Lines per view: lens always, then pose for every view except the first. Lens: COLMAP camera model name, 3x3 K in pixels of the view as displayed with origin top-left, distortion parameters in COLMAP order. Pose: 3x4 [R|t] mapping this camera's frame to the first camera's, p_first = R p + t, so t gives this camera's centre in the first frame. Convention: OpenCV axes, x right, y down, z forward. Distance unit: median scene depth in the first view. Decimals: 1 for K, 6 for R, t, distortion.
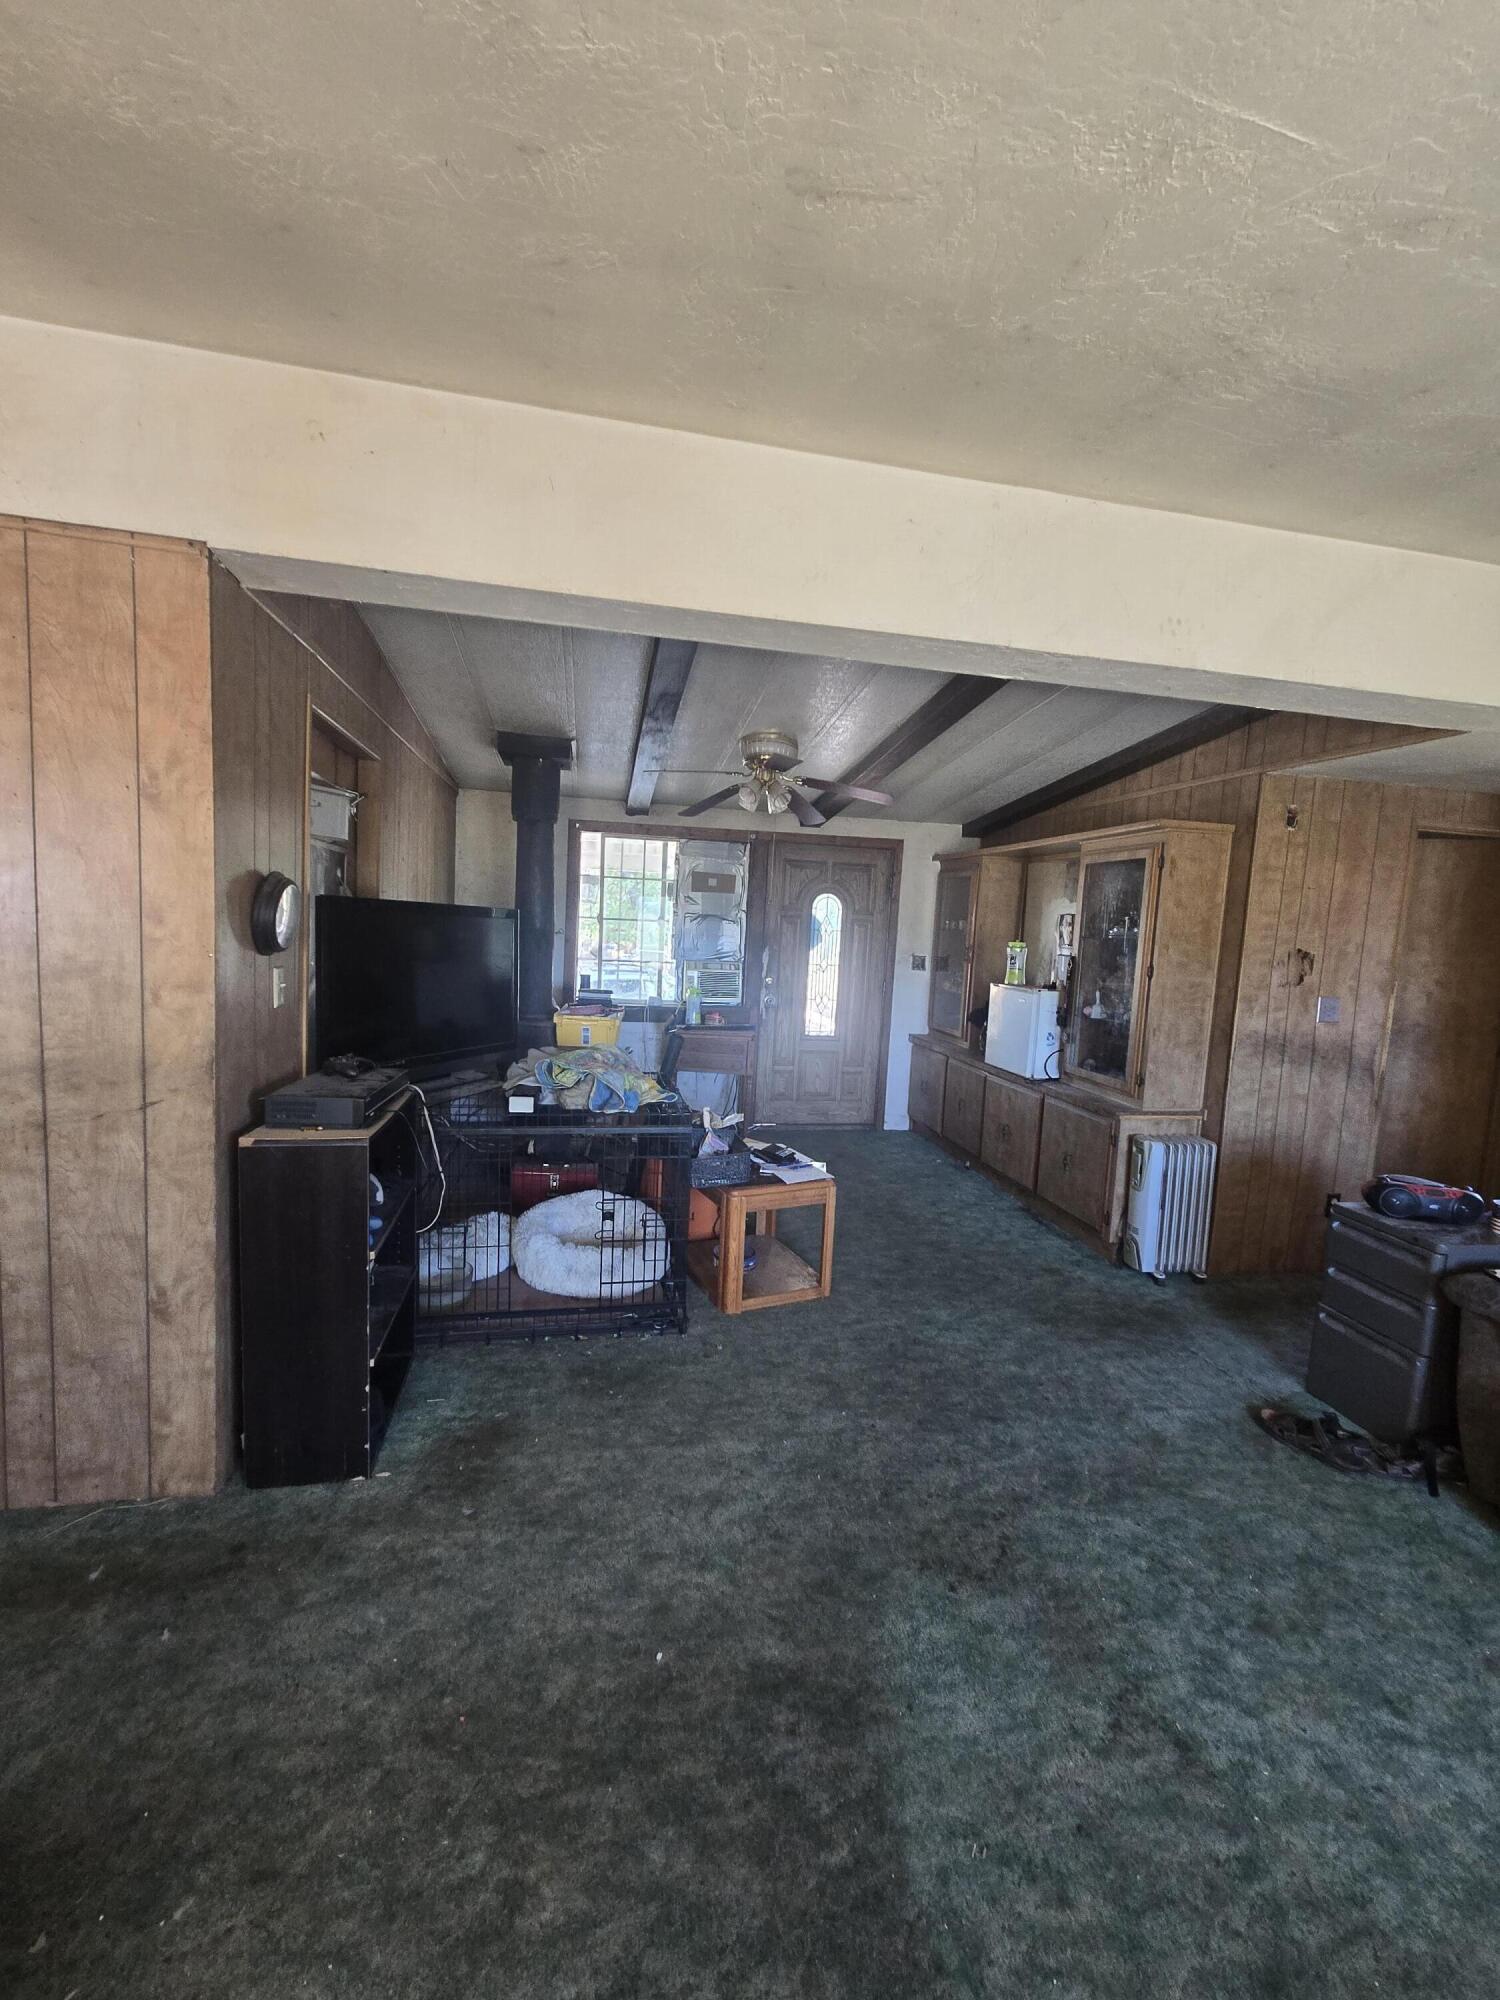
lens RADIAL K [[806.1, 0, 753.9], [0, 806.1, 998.0], [0, 0, 1]] dist [-0.000224, 0.000123]
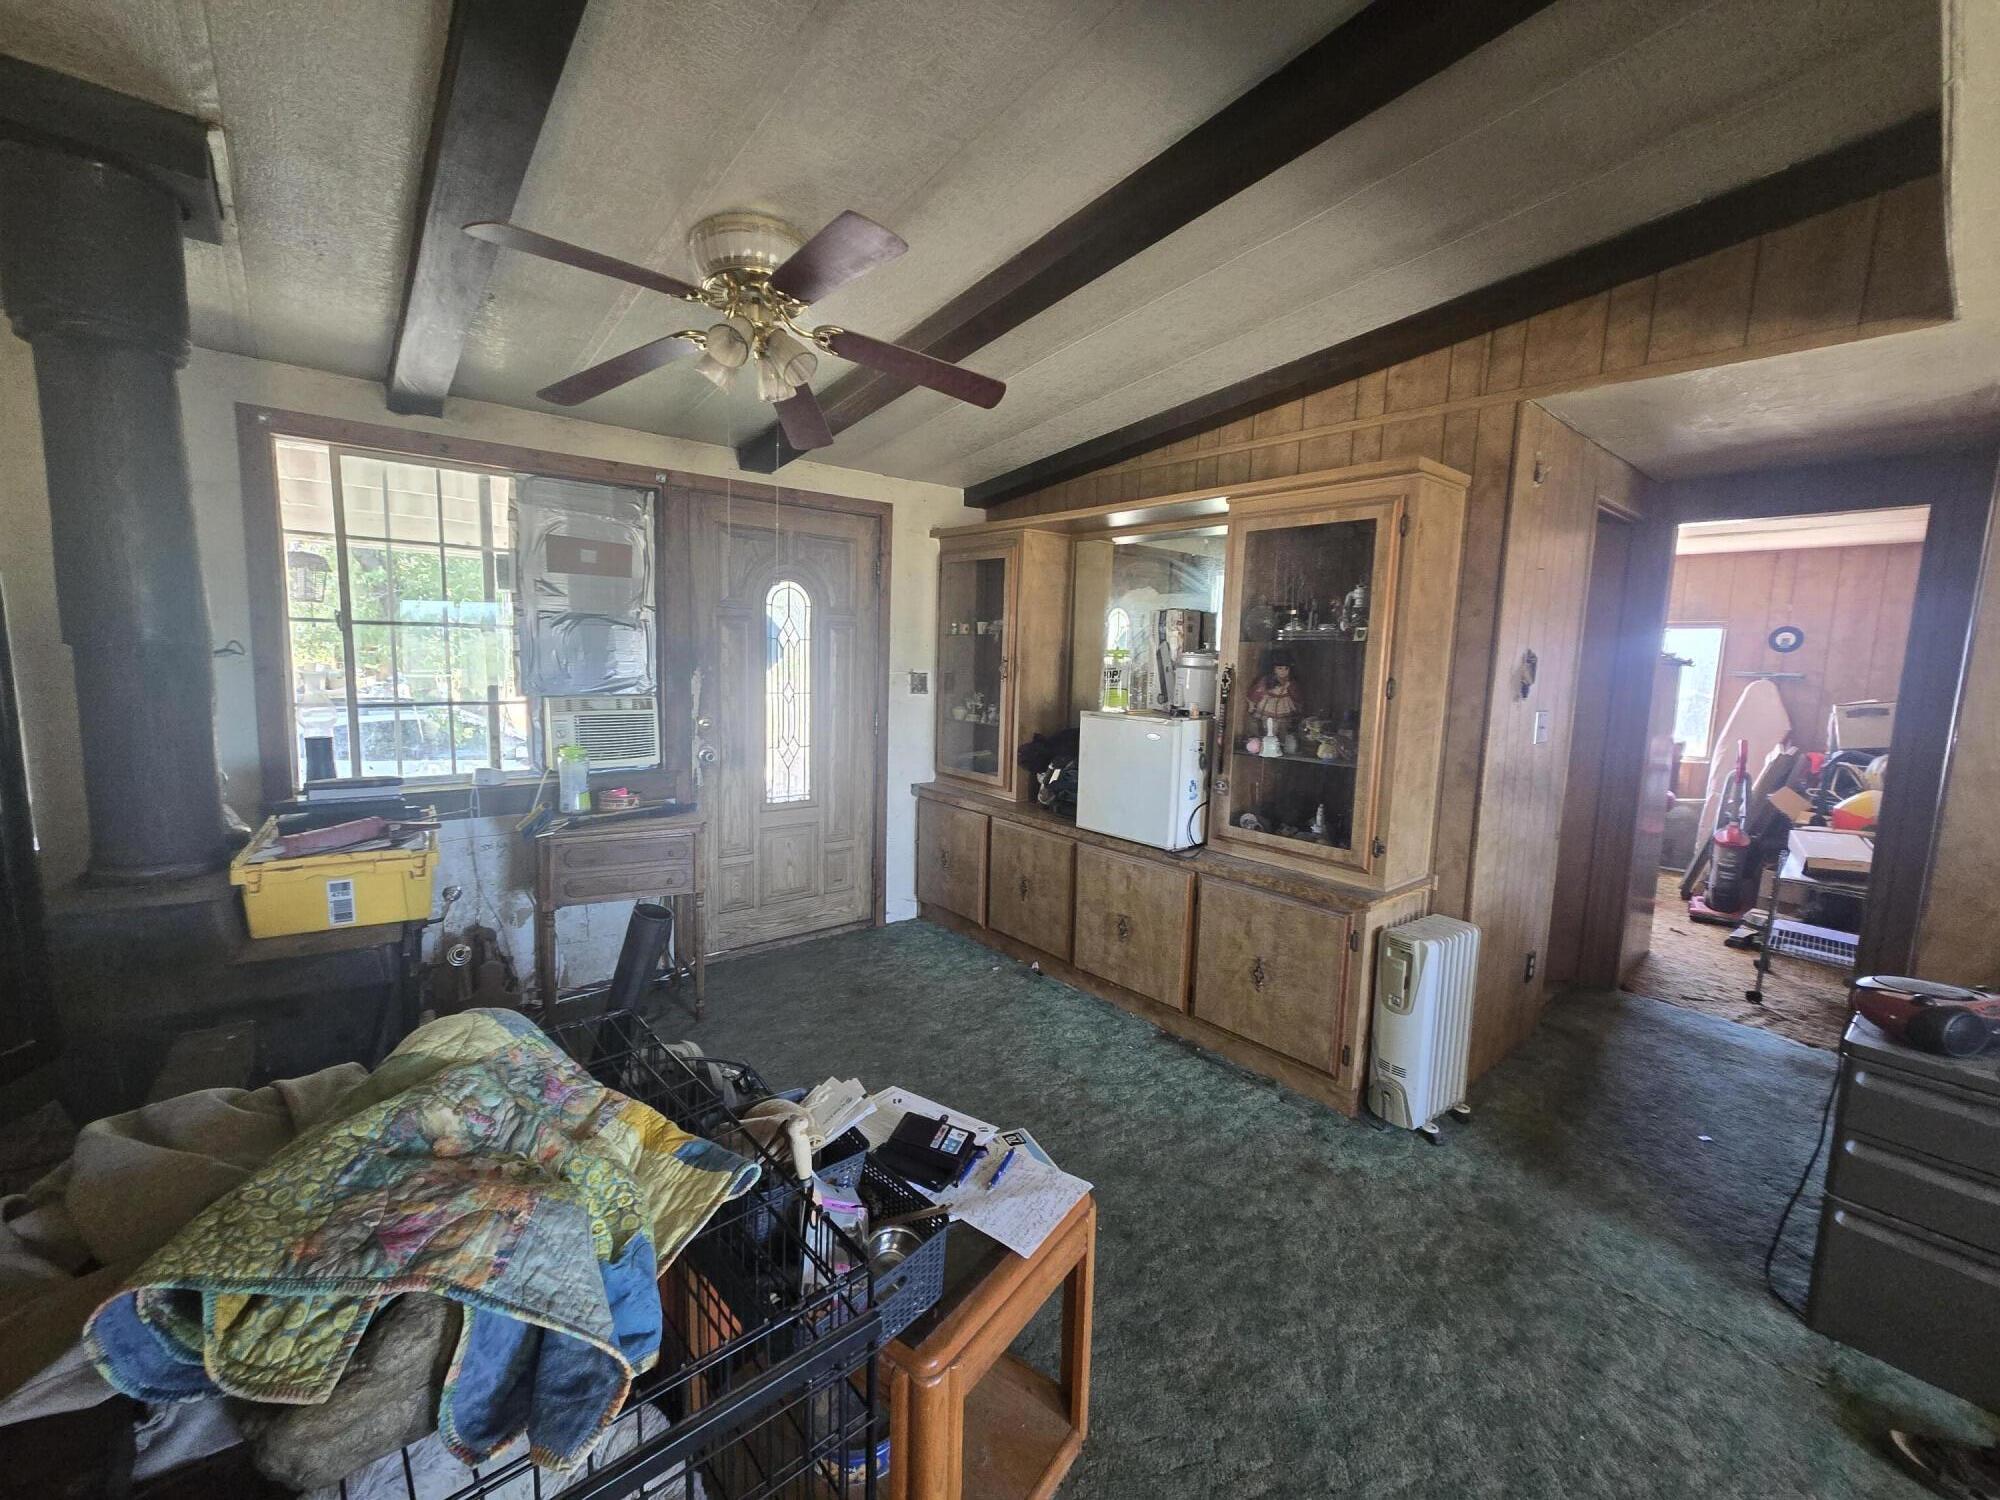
lens RADIAL K [[806.1, 0, 999.2], [0, 806.1, 742.9], [0, 0, 1]] dist [-0.000224, 0.000123]
pose [[0.875193, -0.078004, 0.477443, -0.083448], [0.057757, 0.996704, 0.056968, -0.030553], [-0.480313, -0.022283, 0.876814, 0.384469]]
